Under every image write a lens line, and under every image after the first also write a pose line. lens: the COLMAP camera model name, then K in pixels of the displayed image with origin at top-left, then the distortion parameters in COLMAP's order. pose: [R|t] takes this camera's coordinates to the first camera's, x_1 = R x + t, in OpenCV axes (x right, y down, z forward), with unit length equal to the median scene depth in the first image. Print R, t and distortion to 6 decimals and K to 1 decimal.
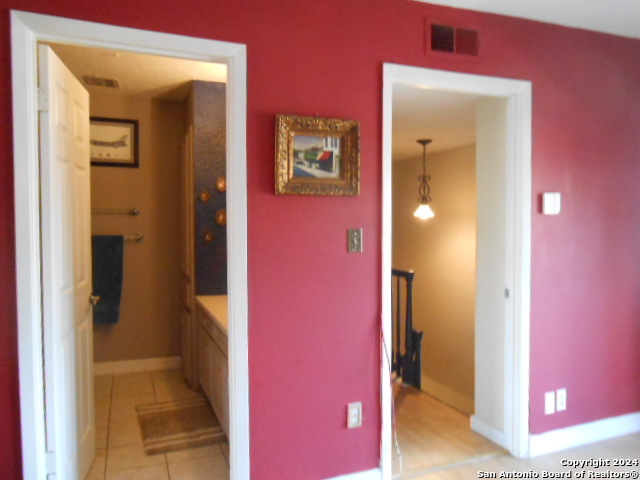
lens RADIAL K [[498.4, 0, 320.6], [0, 498.4, 239.7], [0, 0, 1]] dist [-0.043738, 0.055821]
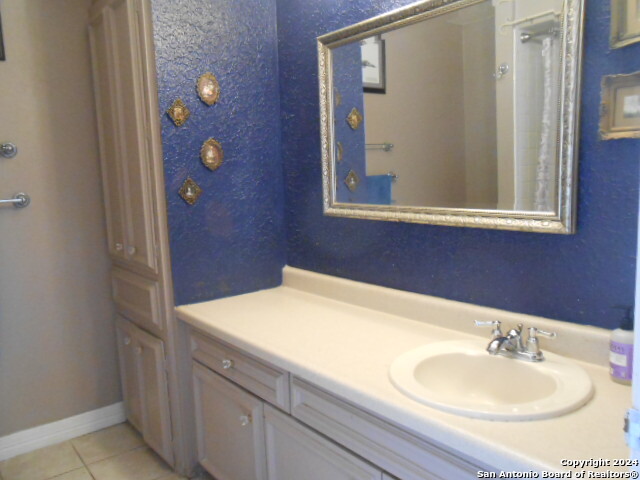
lens RADIAL K [[498.4, 0, 319.9], [0, 498.4, 240.1], [0, 0, 1]] dist [-0.043738, 0.055821]
pose [[0.945524, -0.077831, 0.316113, -0.263631], [0.041218, 0.991808, 0.120908, -0.013234], [-0.322933, -0.101292, 0.940986, 0.459173]]
